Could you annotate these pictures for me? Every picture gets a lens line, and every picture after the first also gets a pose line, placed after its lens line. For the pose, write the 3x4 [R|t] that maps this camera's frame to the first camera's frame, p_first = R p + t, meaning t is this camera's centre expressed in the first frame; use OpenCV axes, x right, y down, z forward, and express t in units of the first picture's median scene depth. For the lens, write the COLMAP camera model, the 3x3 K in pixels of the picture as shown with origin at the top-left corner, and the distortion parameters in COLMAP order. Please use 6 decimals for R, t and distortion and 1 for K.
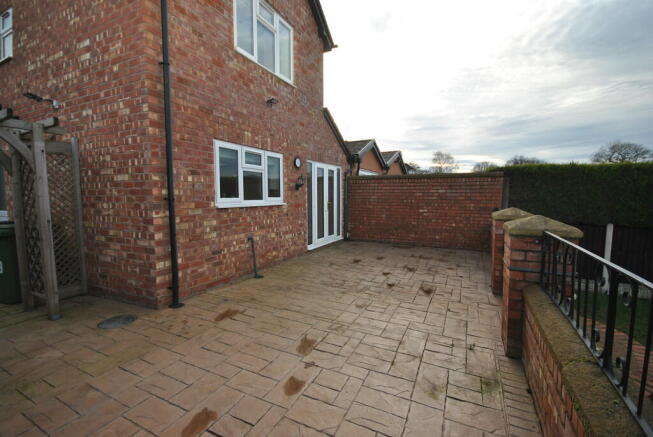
lens RADIAL K [[290.0, 0, 333.6], [0, 290.0, 217.3], [0, 0, 1]] dist [-0.001567, -0.000310]
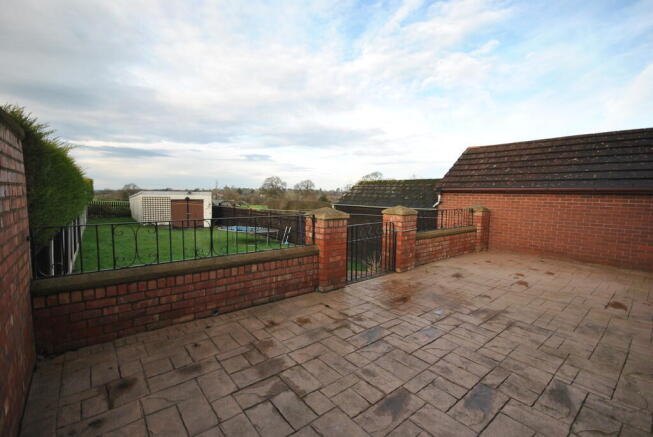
lens RADIAL K [[290.0, 0, 333.6], [0, 290.0, 217.3], [0, 0, 1]] dist [-0.001567, -0.000310]
pose [[-0.908099, -0.060358, 0.414382, 0.155025], [0.011138, 0.985726, 0.167987, -0.164793], [-0.418606, 0.157164, -0.894465, 1.897803]]
